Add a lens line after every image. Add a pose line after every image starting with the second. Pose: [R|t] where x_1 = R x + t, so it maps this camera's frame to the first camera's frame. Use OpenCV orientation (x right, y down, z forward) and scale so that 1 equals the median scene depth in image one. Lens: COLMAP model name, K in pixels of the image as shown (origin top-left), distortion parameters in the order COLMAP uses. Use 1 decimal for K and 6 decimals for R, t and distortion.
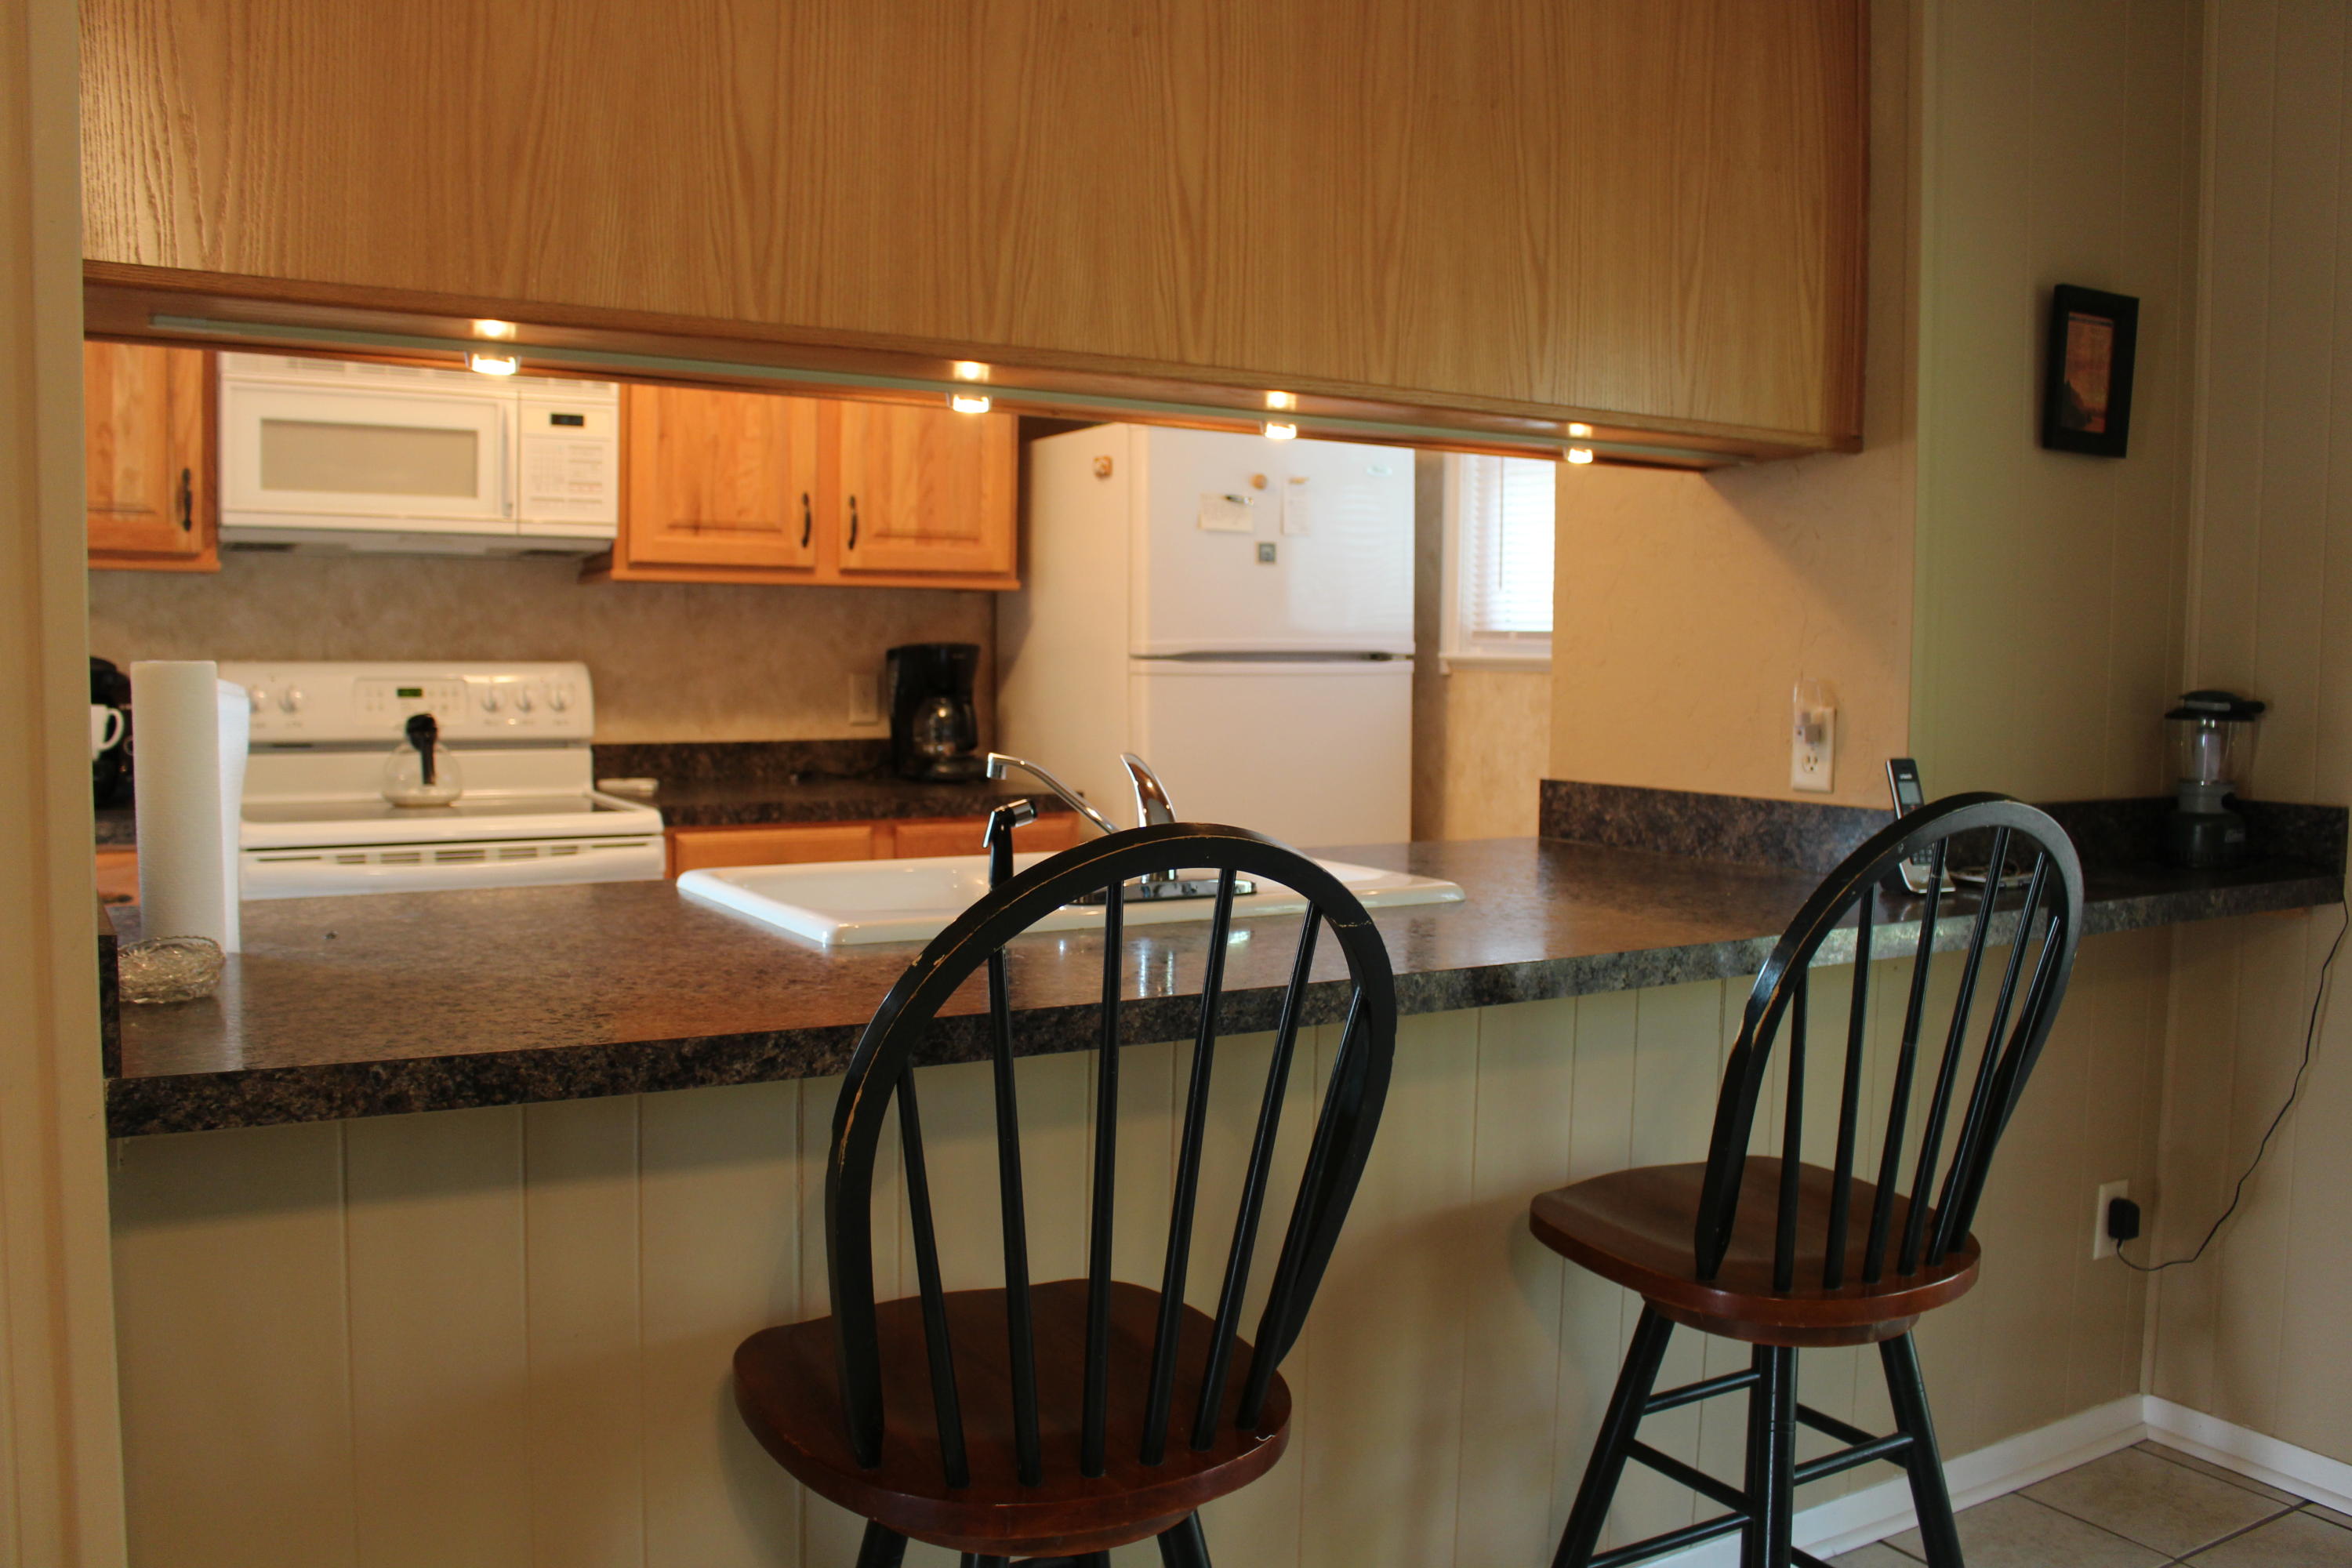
lens RADIAL K [[1932.2, 0, 1164.8], [0, 1932.2, 770.3], [0, 0, 1]] dist [-0.156009, 0.130888]
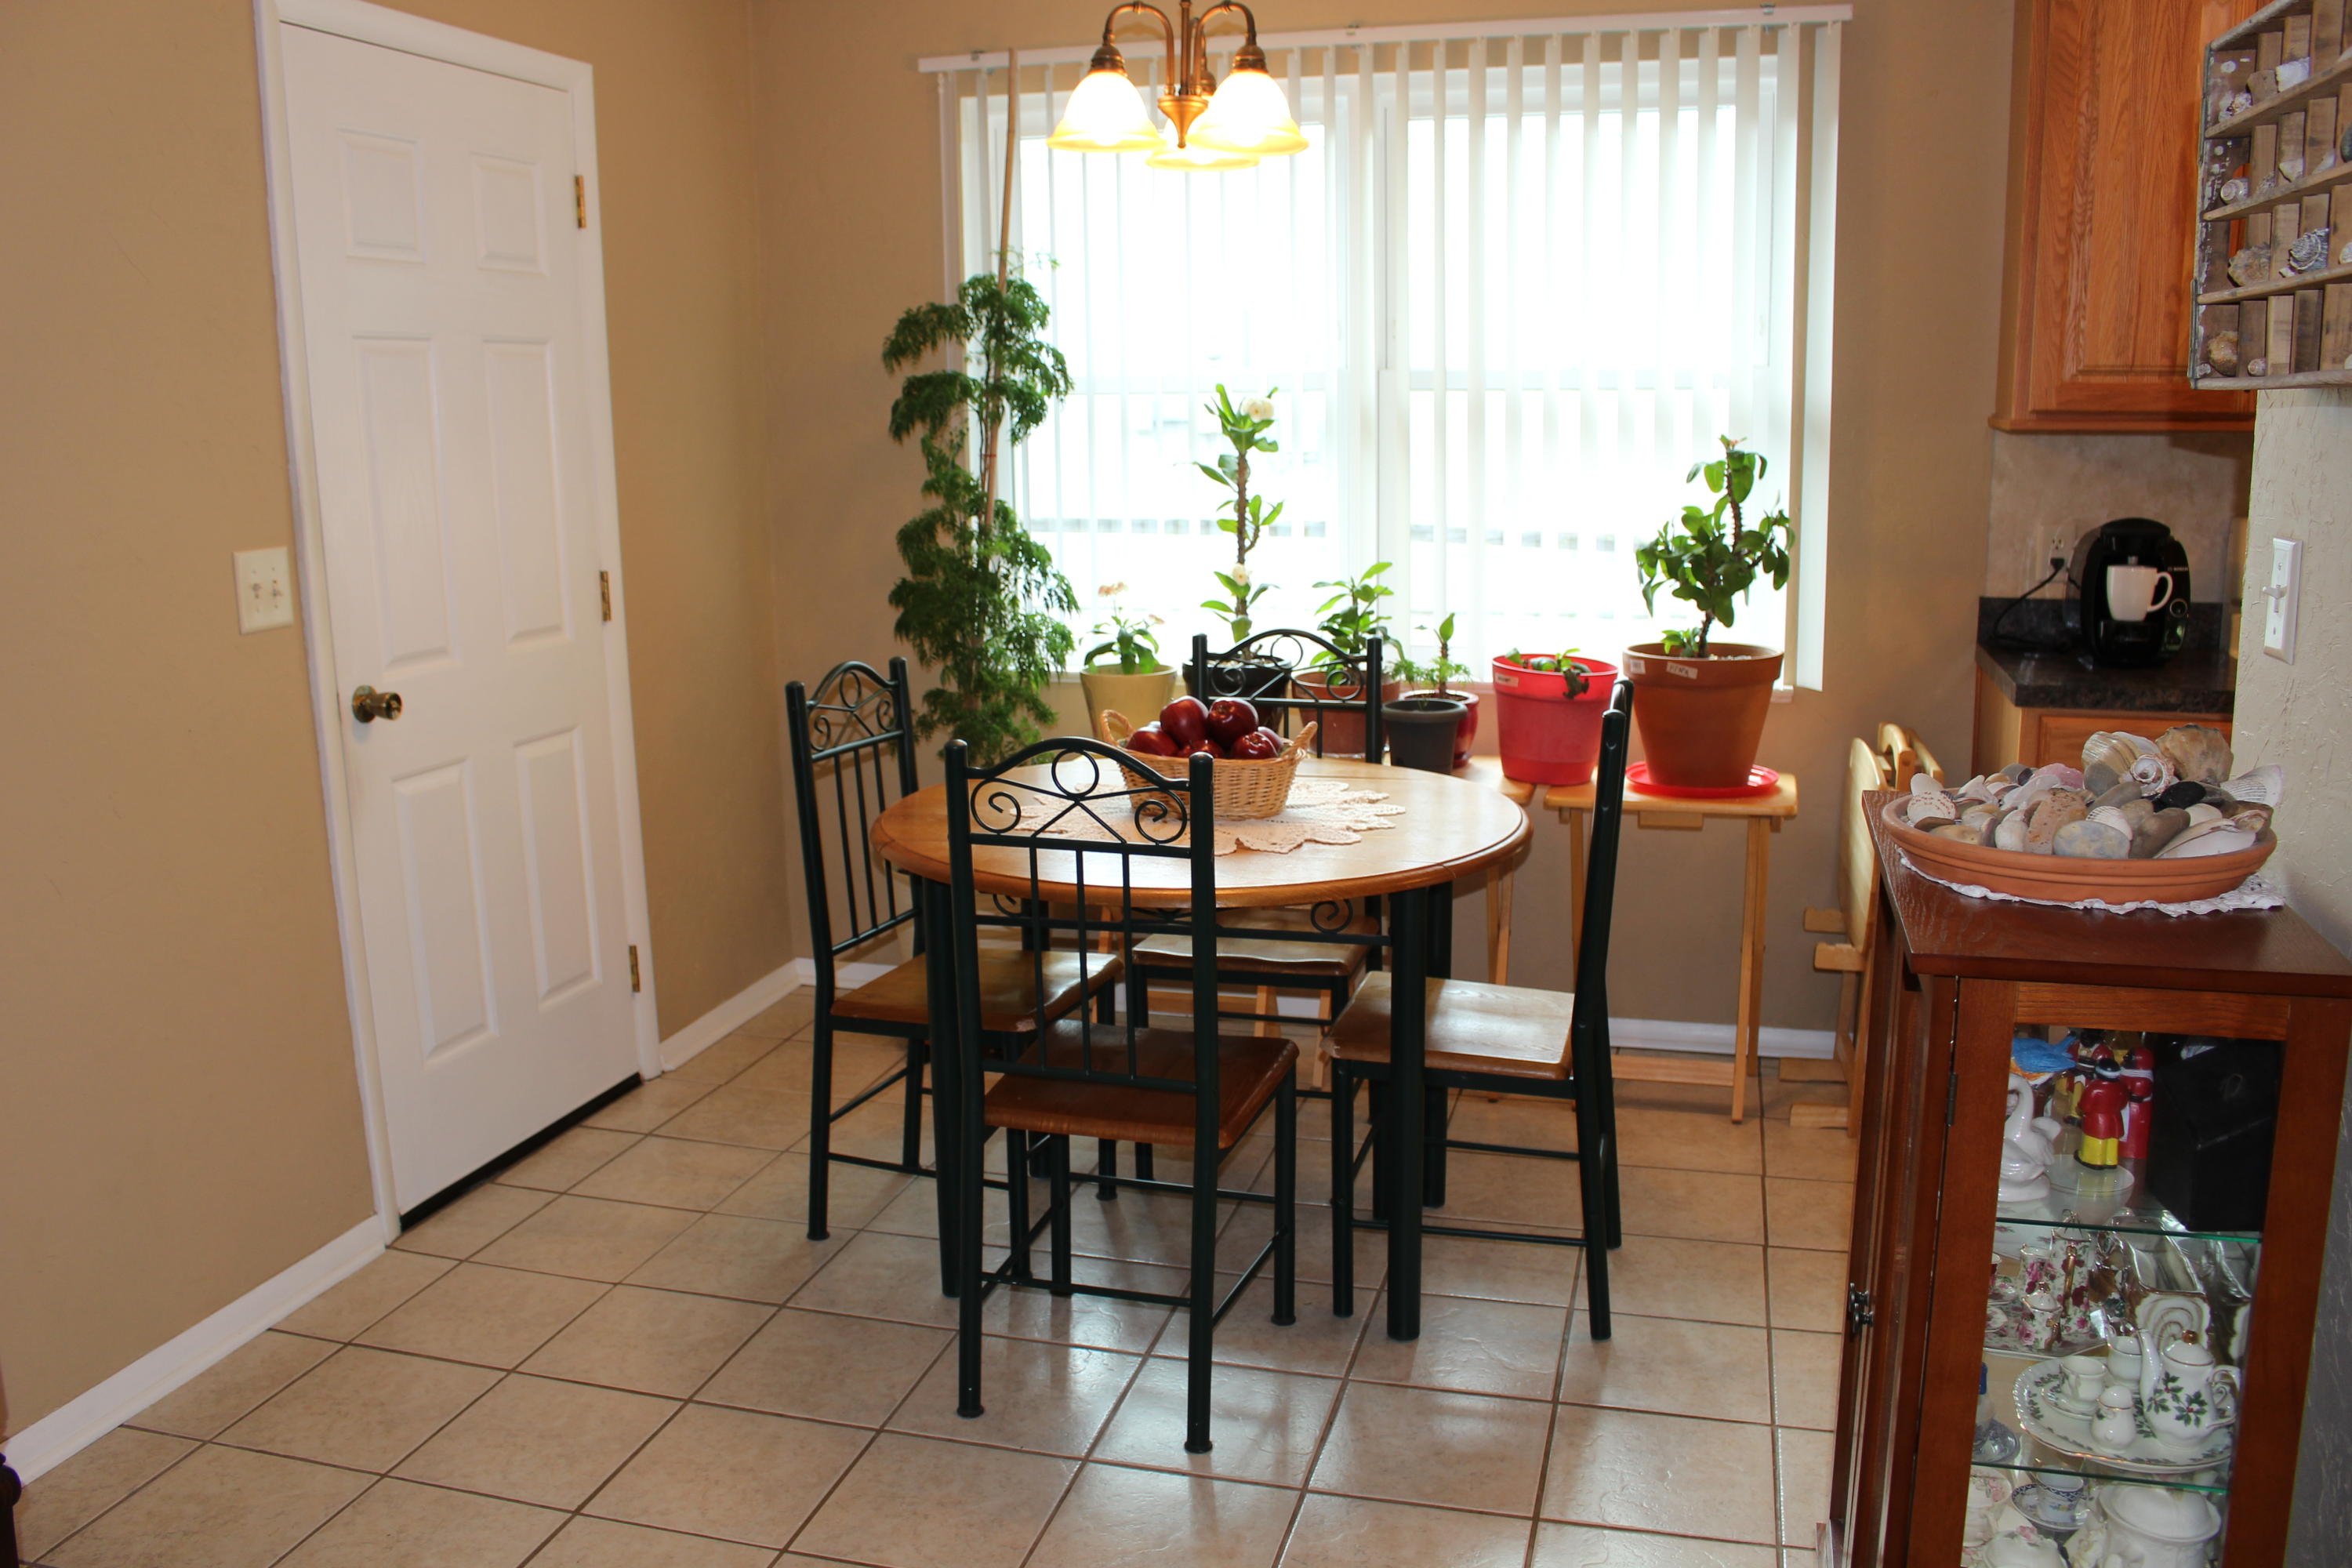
lens RADIAL K [[1932.2, 0, 1171.0], [0, 1932.2, 768.0], [0, 0, 1]] dist [-0.156009, 0.130888]
pose [[0.688452, 0.115228, -0.716070, -0.210974], [-0.022582, 0.990226, 0.137634, -0.058857], [0.724930, -0.078584, 0.684325, -0.107657]]
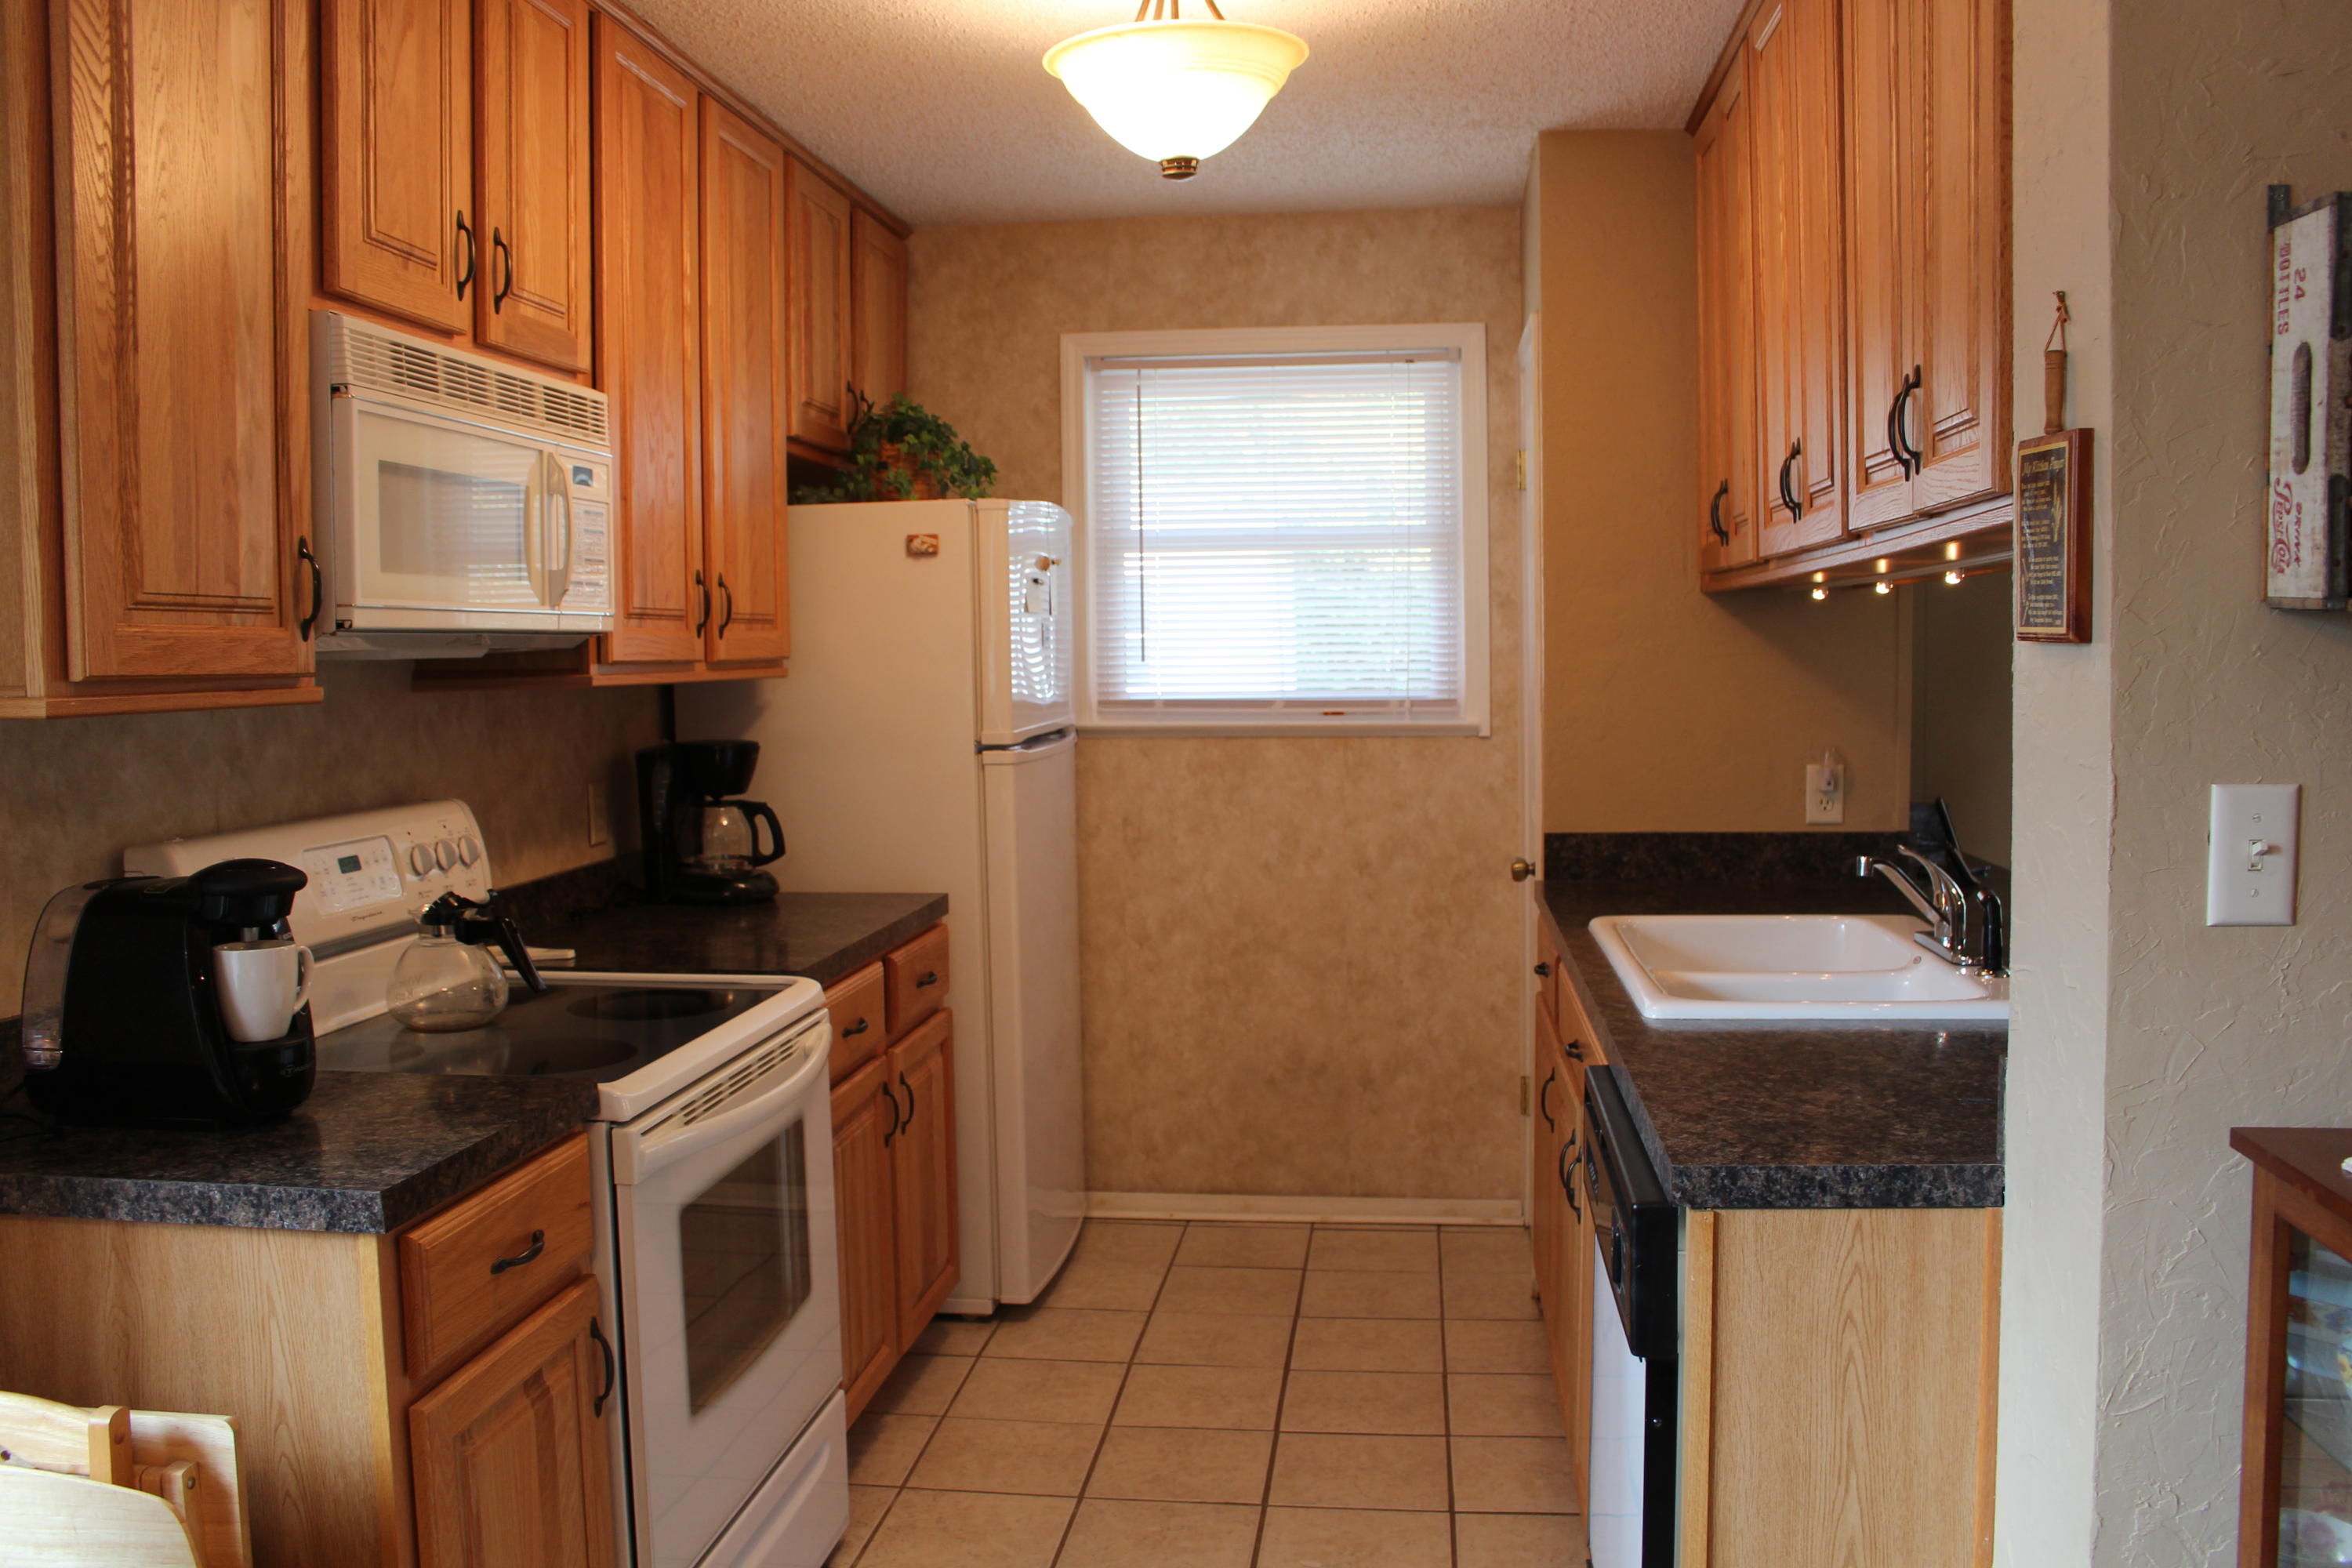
lens RADIAL K [[1932.2, 0, 1173.2], [0, 1932.2, 784.3], [0, 0, 1]] dist [-0.156009, 0.130888]
pose [[0.610171, -0.075449, 0.788669, -0.928613], [0.067449, 0.996788, 0.043176, -0.097694], [-0.789394, 0.026850, 0.613300, 0.439819]]
